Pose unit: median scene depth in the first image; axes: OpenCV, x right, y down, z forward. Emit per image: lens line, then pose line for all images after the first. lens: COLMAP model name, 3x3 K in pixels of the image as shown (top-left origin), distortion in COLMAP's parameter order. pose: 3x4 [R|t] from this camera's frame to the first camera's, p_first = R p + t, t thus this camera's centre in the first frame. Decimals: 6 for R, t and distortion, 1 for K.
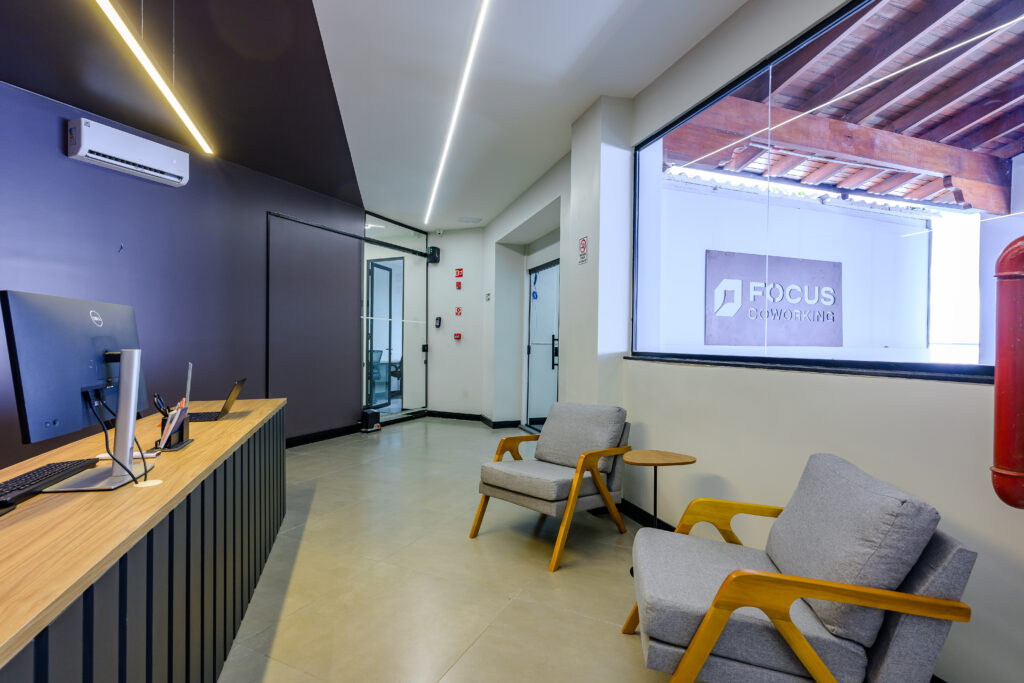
lens RADIAL K [[491.0, 0, 512.4], [0, 491.0, 347.6], [0, 0, 1]] dist [-0.002984, 0.000248]
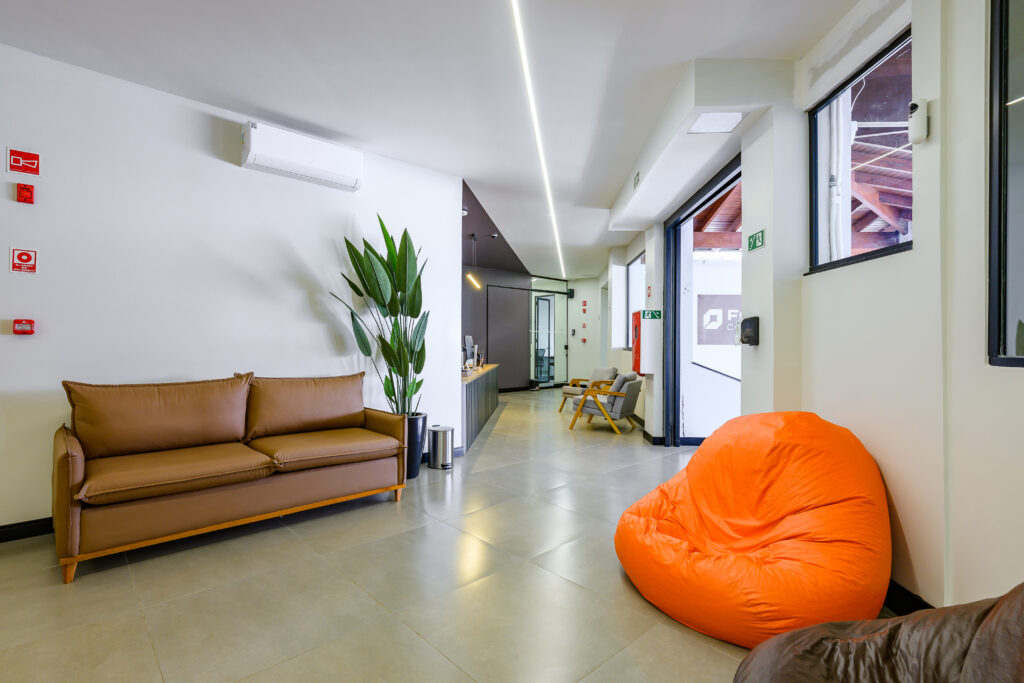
lens RADIAL K [[491.0, 0, 513.6], [0, 491.0, 343.1], [0, 0, 1]] dist [-0.002984, 0.000248]
pose [[0.934691, -0.005623, -0.355417, 0.270099], [0.000666, 0.999901, -0.014067, 0.010380], [0.355461, 0.012912, 0.934602, -0.696000]]
